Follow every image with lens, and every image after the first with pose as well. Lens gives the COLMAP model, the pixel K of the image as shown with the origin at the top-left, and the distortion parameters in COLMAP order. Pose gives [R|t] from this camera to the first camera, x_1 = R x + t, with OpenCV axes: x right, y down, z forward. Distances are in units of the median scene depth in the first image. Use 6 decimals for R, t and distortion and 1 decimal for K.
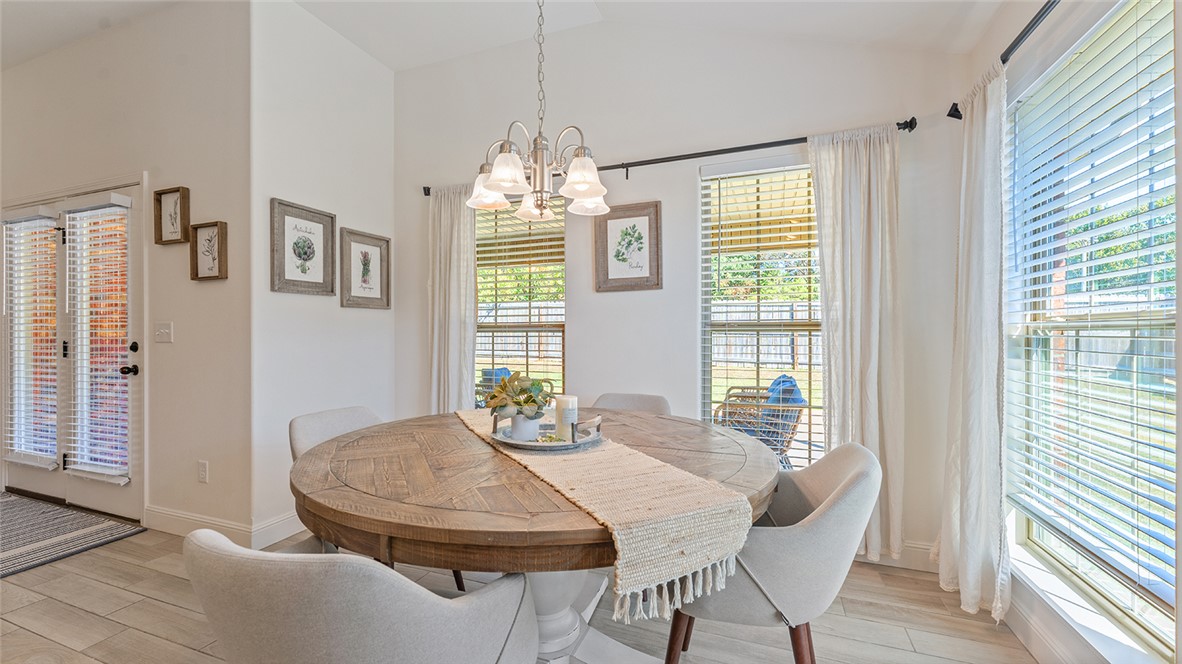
lens RADIAL K [[485.2, 0, 591.0], [0, 485.2, 338.5], [0, 0, 1]] dist [0.002693, 0.000278]
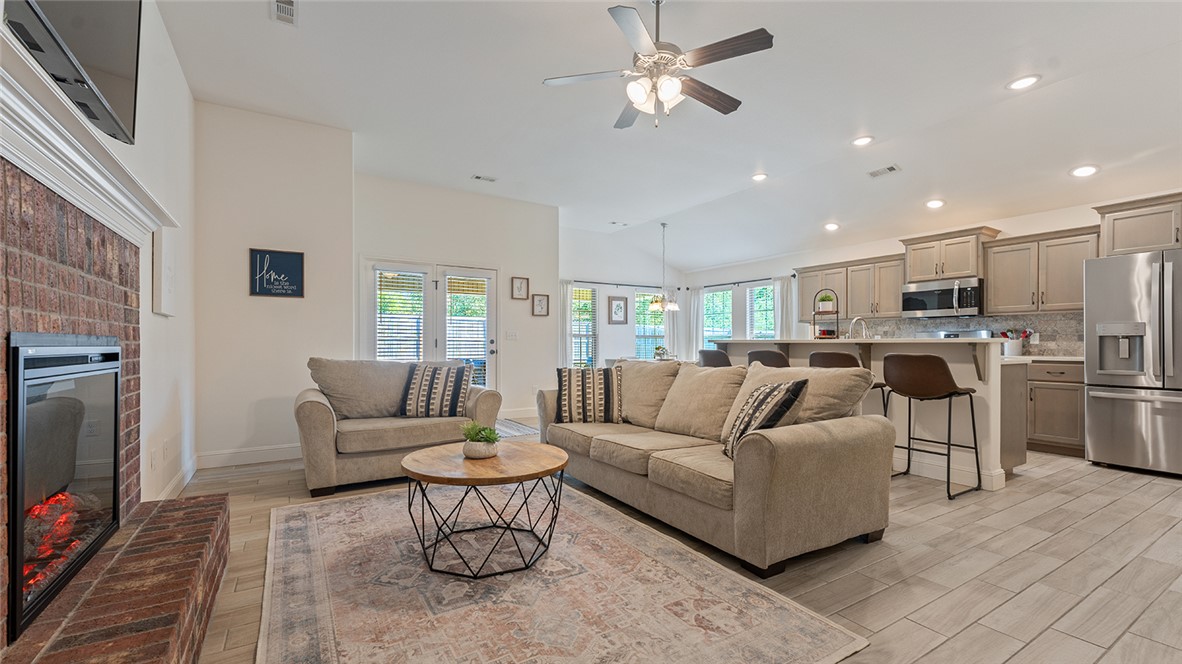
lens RADIAL K [[485.2, 0, 591.0], [0, 485.2, 338.5], [0, 0, 1]] dist [0.002693, 0.000278]
pose [[0.601271, 0.010232, 0.798980, -2.509656], [0.005774, 0.999836, -0.017150, 0.043593], [-0.799024, 0.014925, 0.601114, -0.724479]]
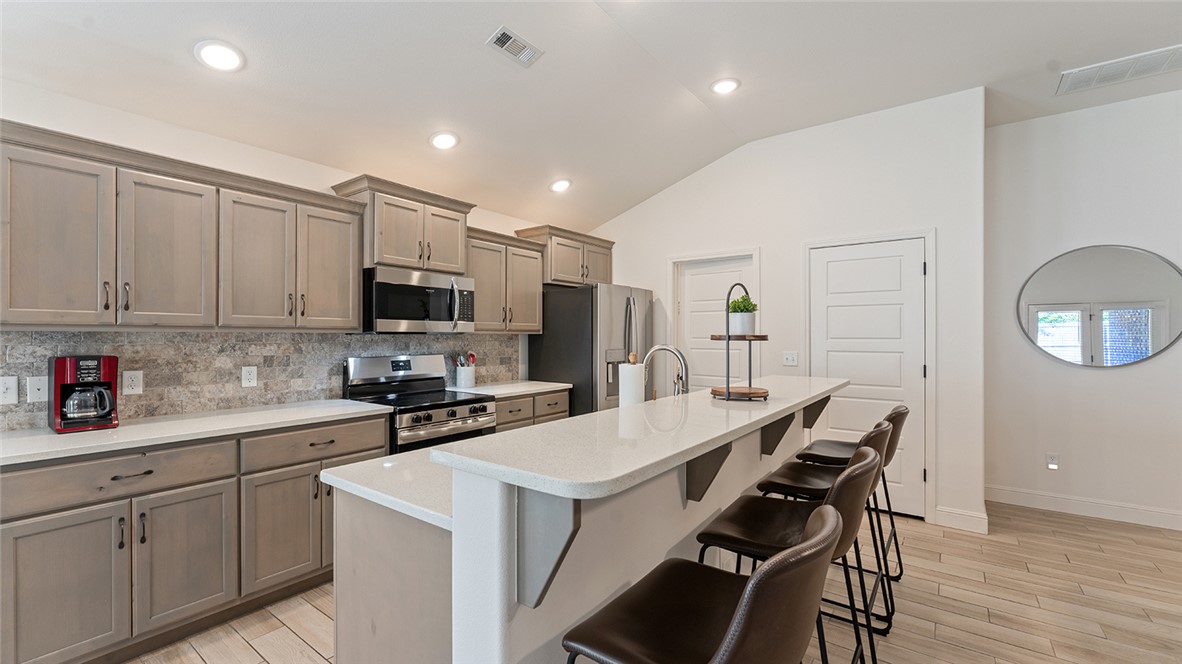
lens RADIAL K [[485.2, 0, 591.0], [0, 485.2, 338.5], [0, 0, 1]] dist [0.002693, 0.000278]
pose [[-0.962041, -0.002726, 0.272892, -0.802108], [0.001804, 0.999865, 0.016347, -0.073502], [-0.272900, 0.016219, -0.961906, 0.329351]]
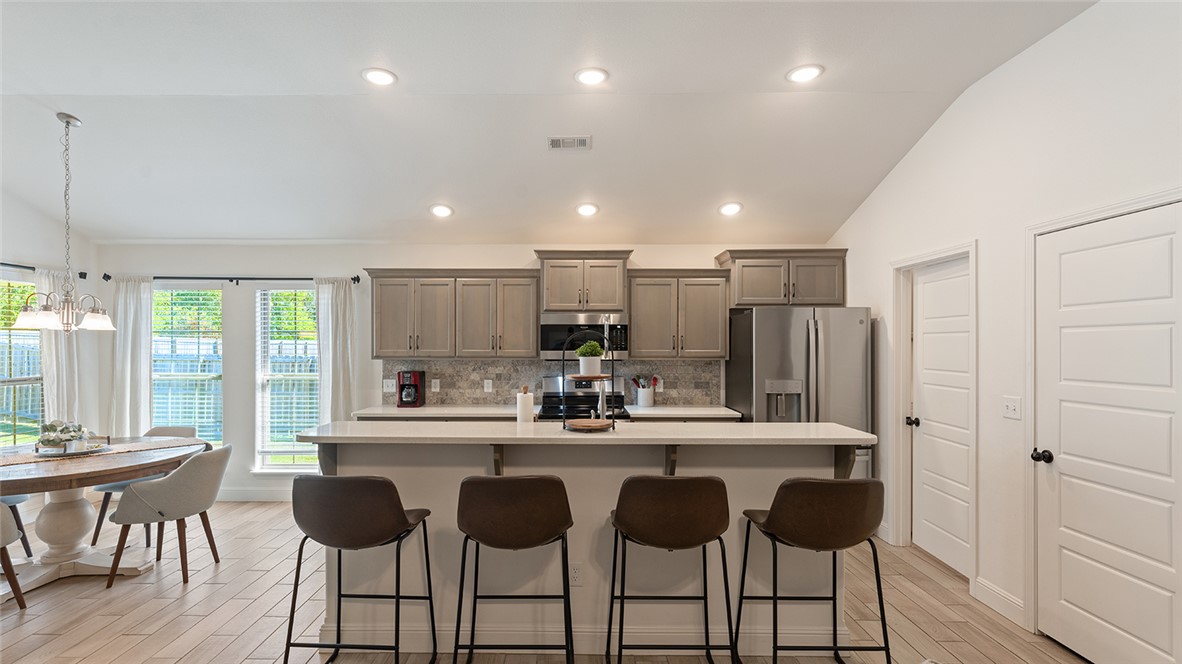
lens RADIAL K [[533.7, 0, 563.4], [0, 533.7, 346.9], [0, 0, 1]] dist [-0.003628, -0.000077]
pose [[-0.352364, -0.001778, 0.935861, -1.613229], [0.009316, 0.999942, 0.005408, -0.117786], [-0.935817, 0.010624, -0.352327, -0.040118]]
